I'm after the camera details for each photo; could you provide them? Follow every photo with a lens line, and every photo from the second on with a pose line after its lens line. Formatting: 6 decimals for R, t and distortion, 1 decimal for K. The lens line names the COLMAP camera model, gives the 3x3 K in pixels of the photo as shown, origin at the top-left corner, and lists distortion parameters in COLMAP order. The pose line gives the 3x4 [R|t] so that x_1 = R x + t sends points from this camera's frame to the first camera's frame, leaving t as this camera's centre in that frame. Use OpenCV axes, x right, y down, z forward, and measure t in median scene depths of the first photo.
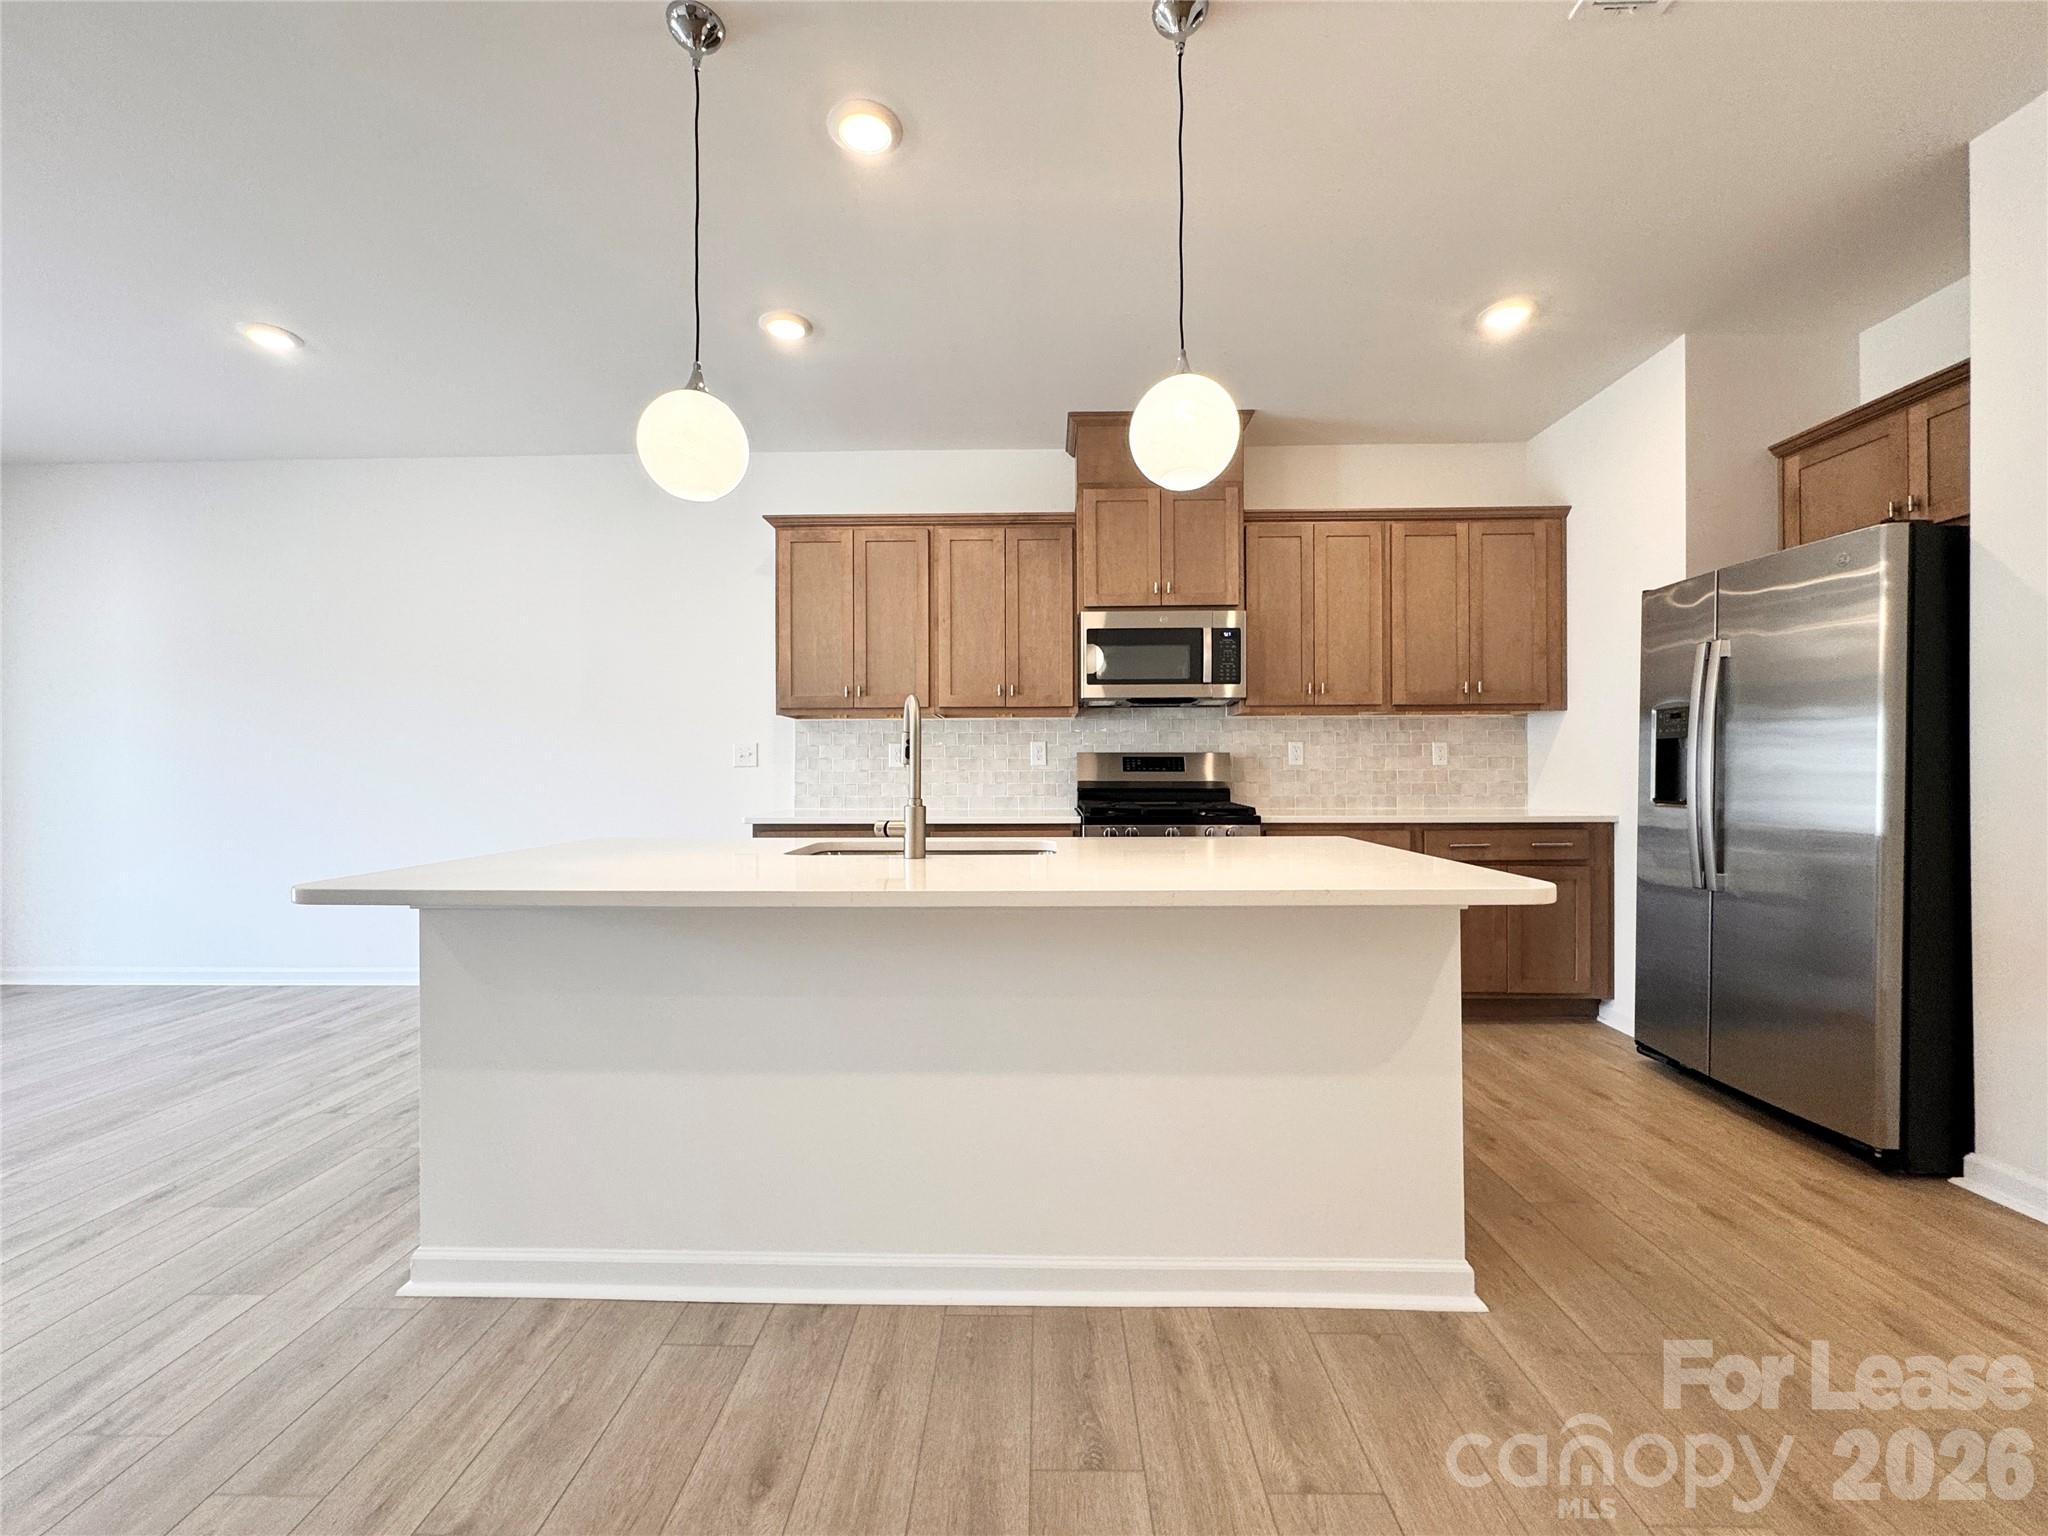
lens RADIAL K [[816.6, 0, 1022.0], [0, 816.6, 767.7], [0, 0, 1]] dist [-0.002316, -0.000004]
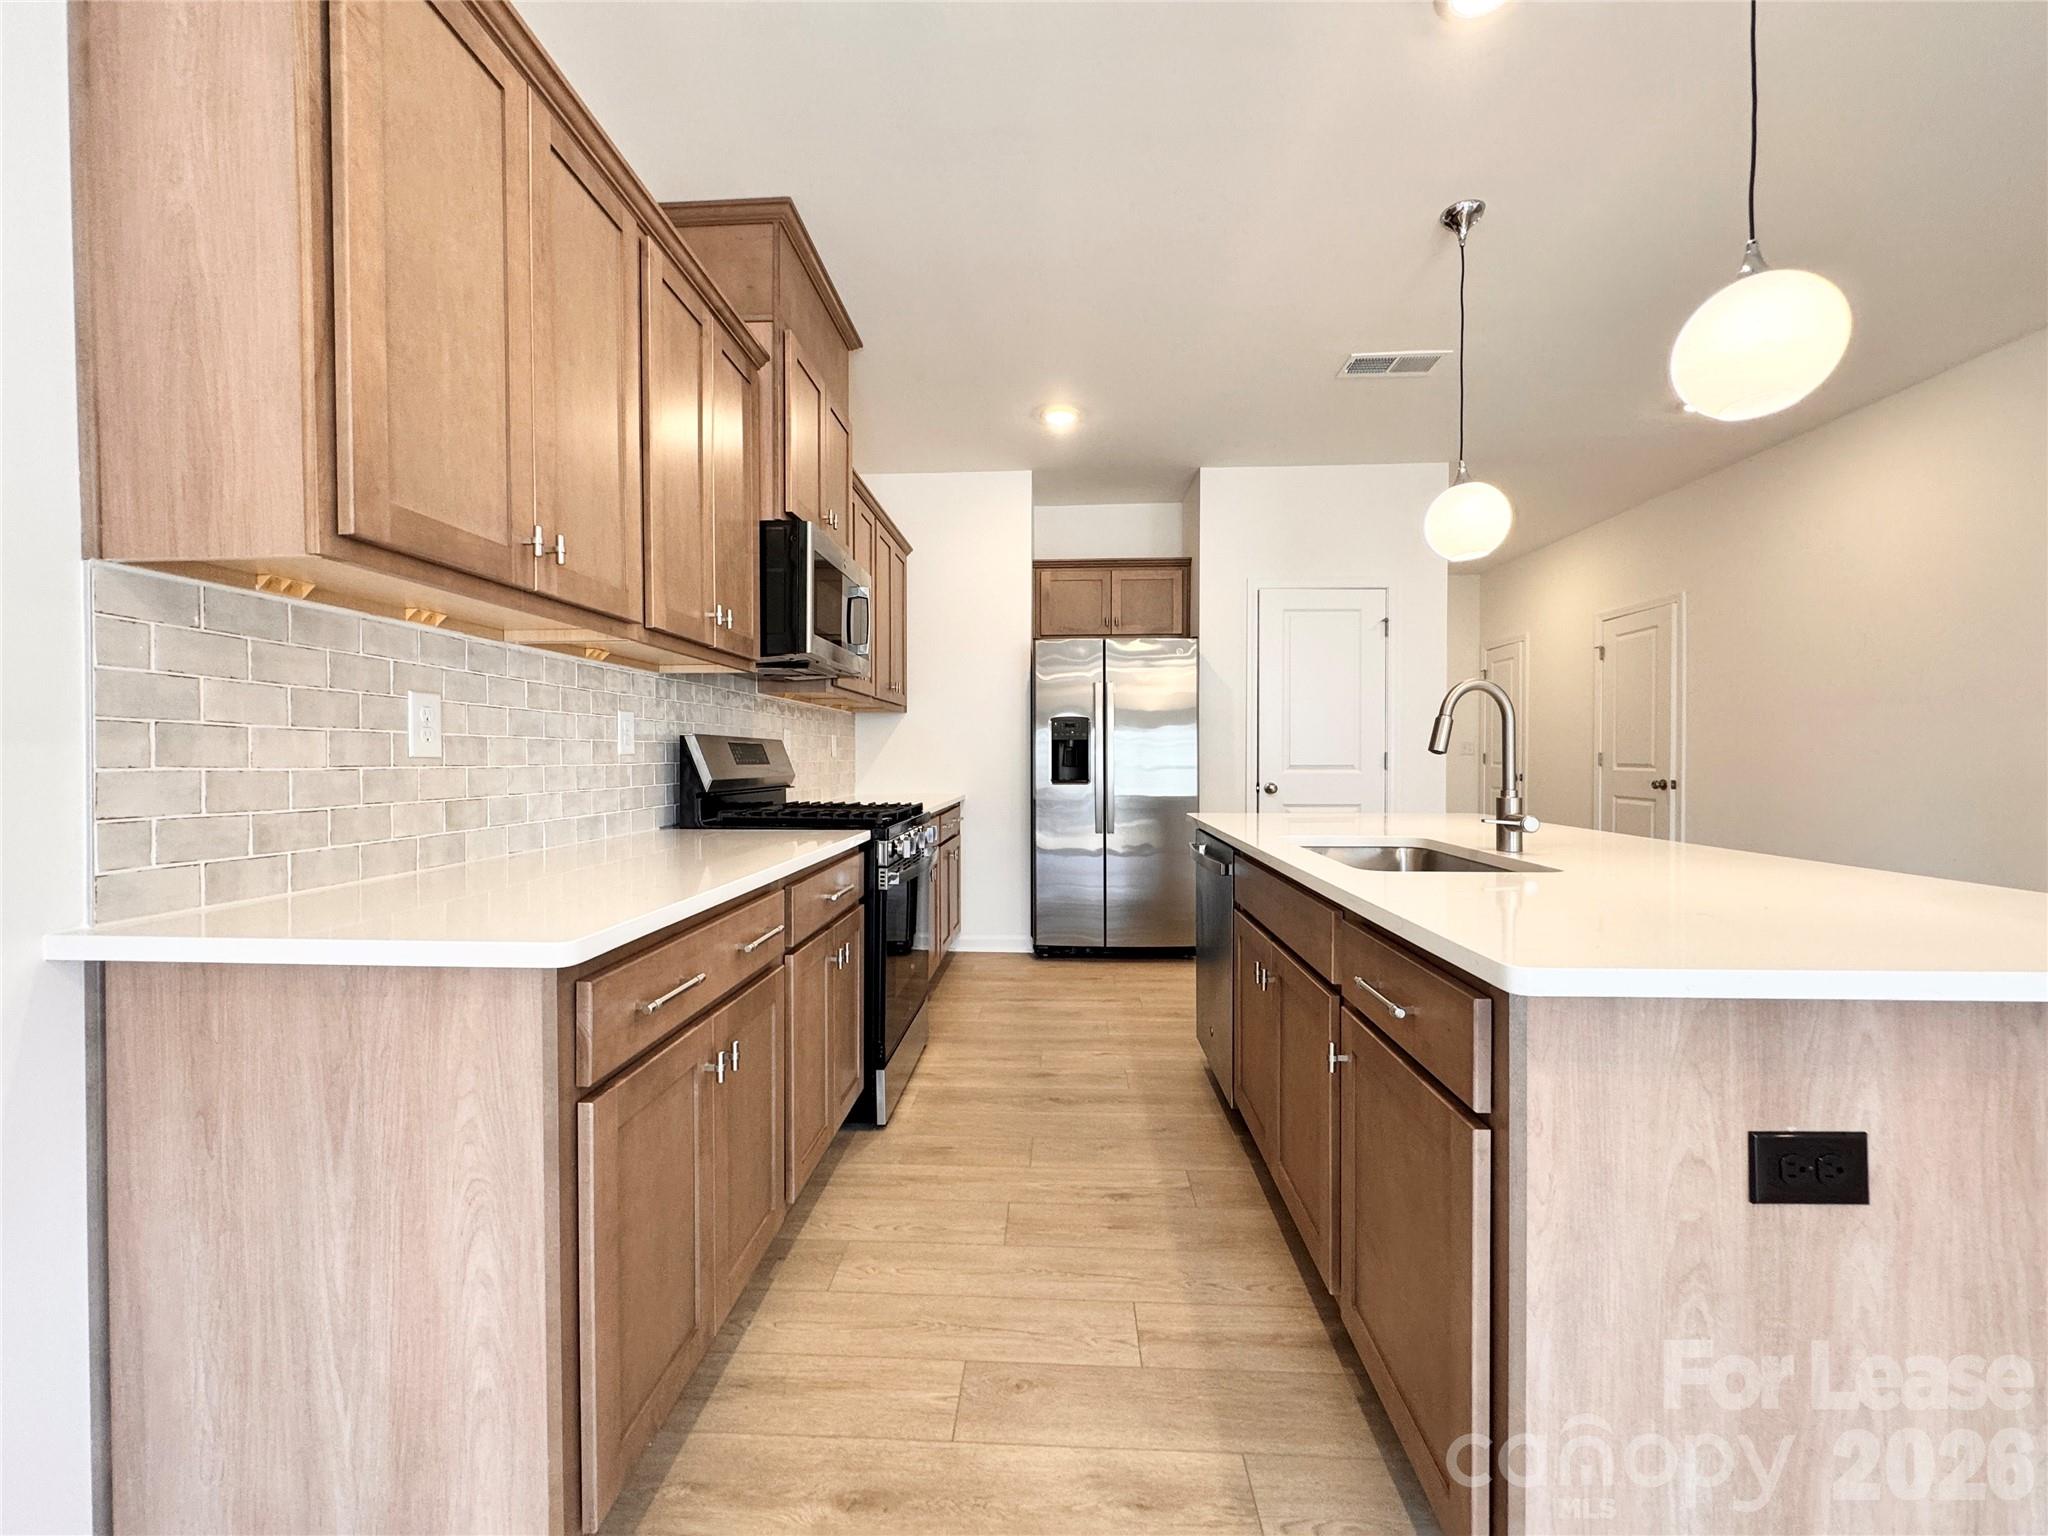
lens RADIAL K [[816.6, 0, 1022.0], [0, 816.6, 767.7], [0, 0, 1]] dist [-0.002316, -0.000004]
pose [[0.027495, -0.010391, 0.999568, -0.562757], [0.000721, 0.999946, 0.010375, 0.000535], [-0.999622, 0.000436, 0.027501, 0.787426]]
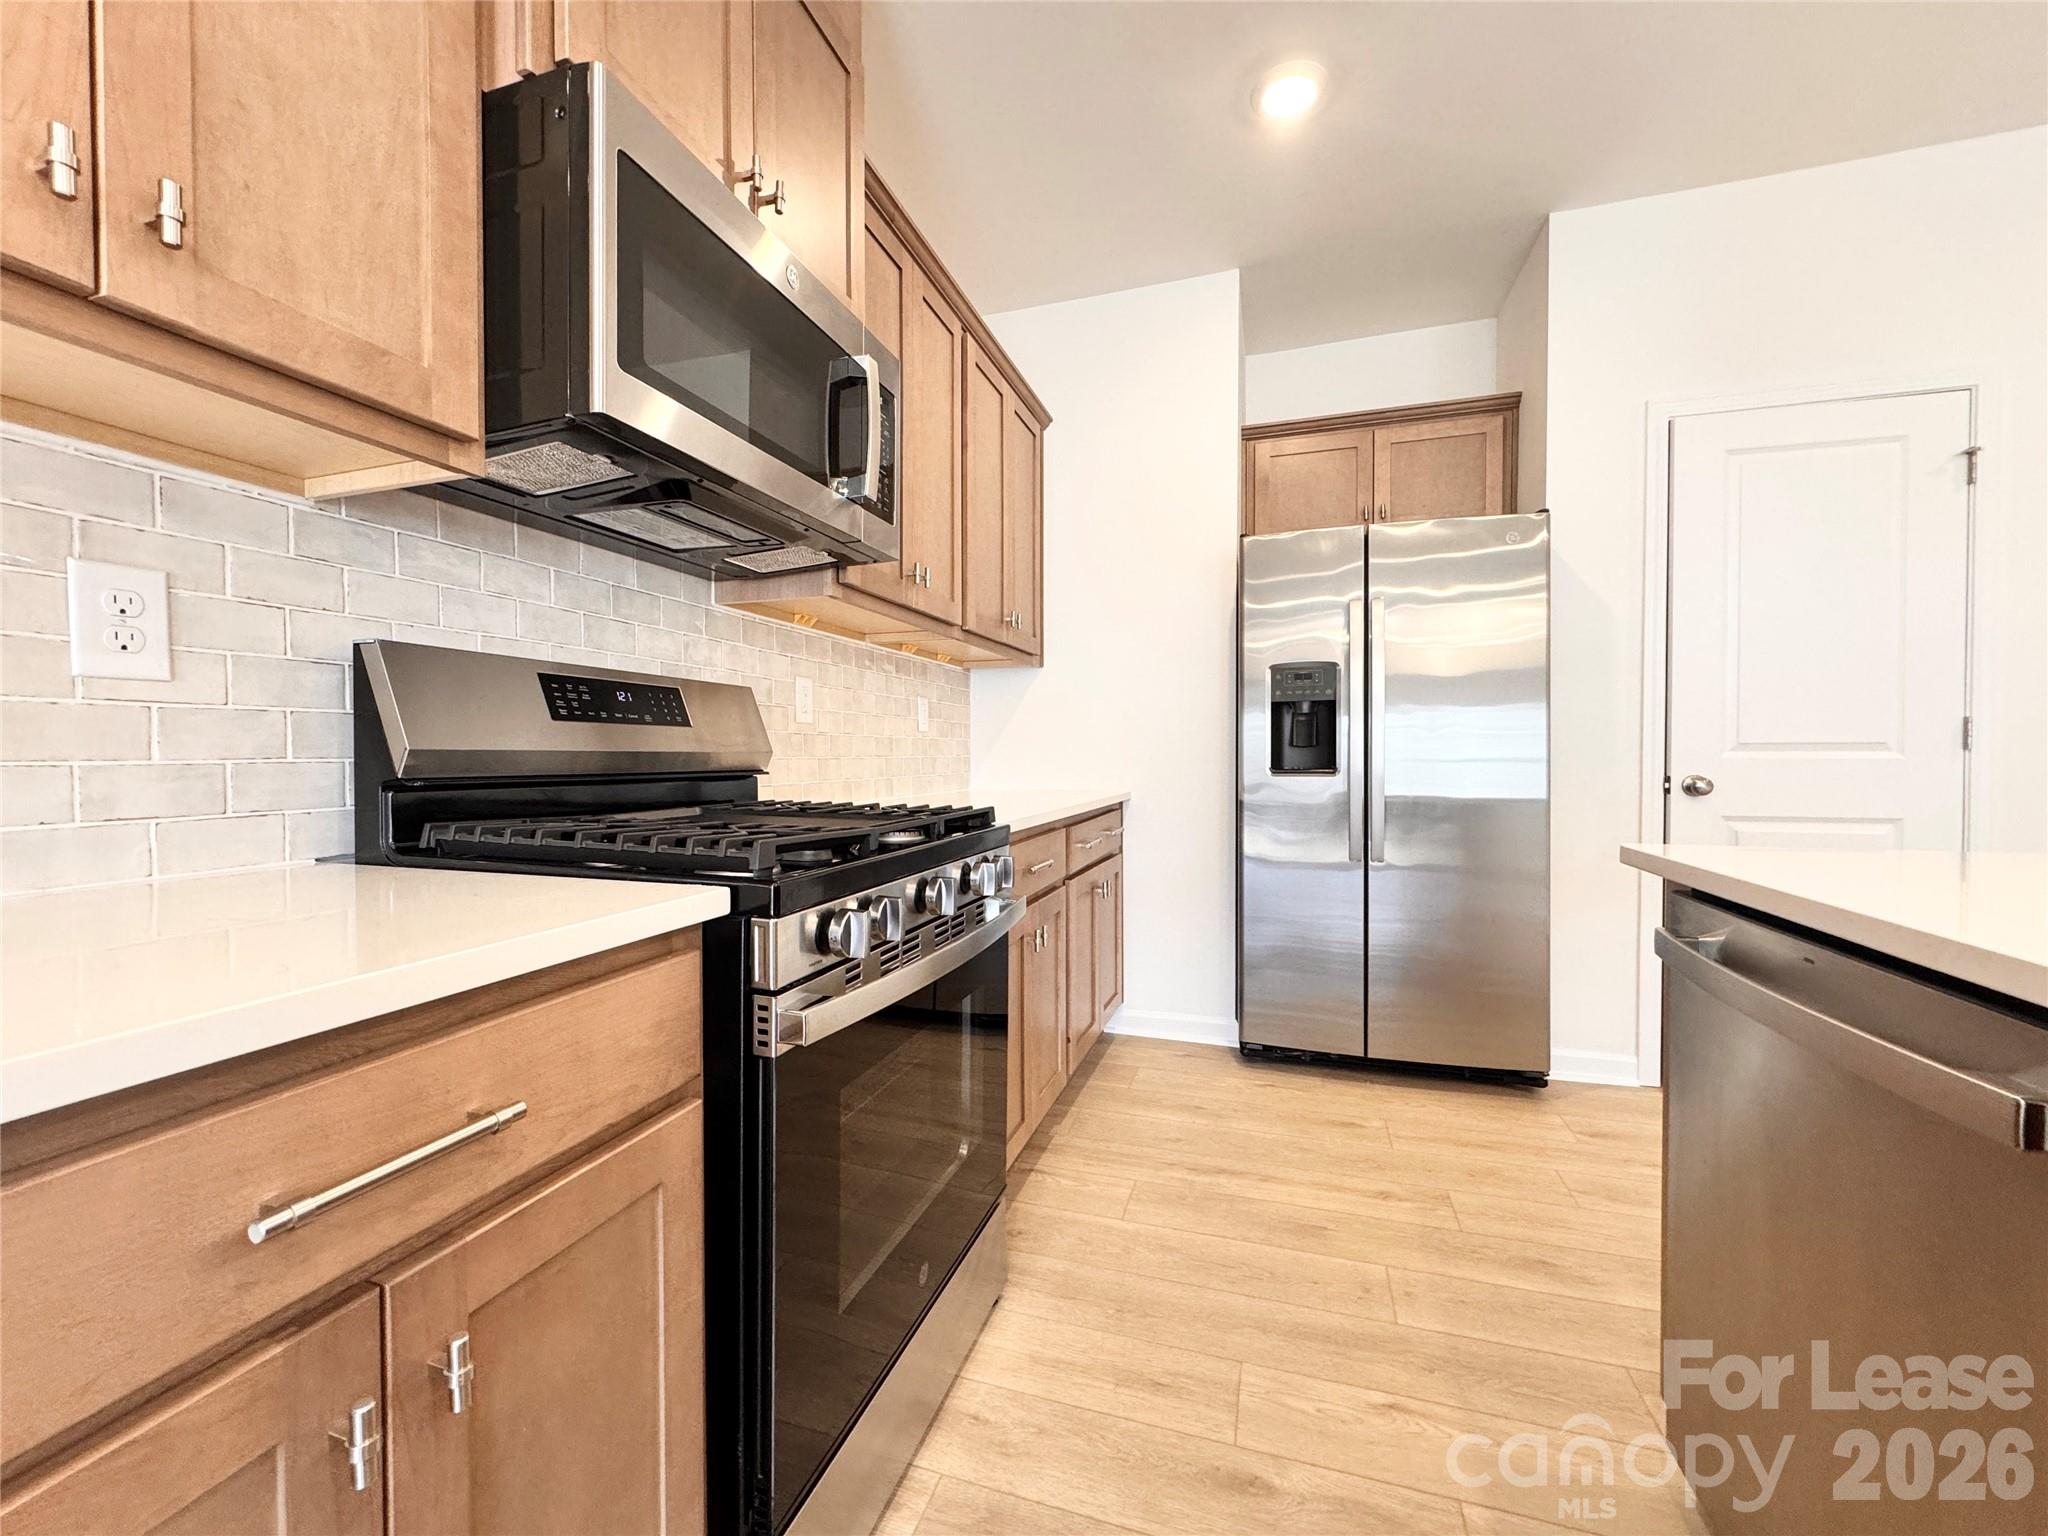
lens RADIAL K [[816.6, 0, 1022.0], [0, 816.6, 767.7], [0, 0, 1]] dist [-0.002316, -0.000004]
pose [[0.286390, -0.013989, 0.958011, -0.125547], [0.000908, 0.999897, 0.014330, 0.019293], [-0.958113, -0.003234, 0.286373, 0.780927]]
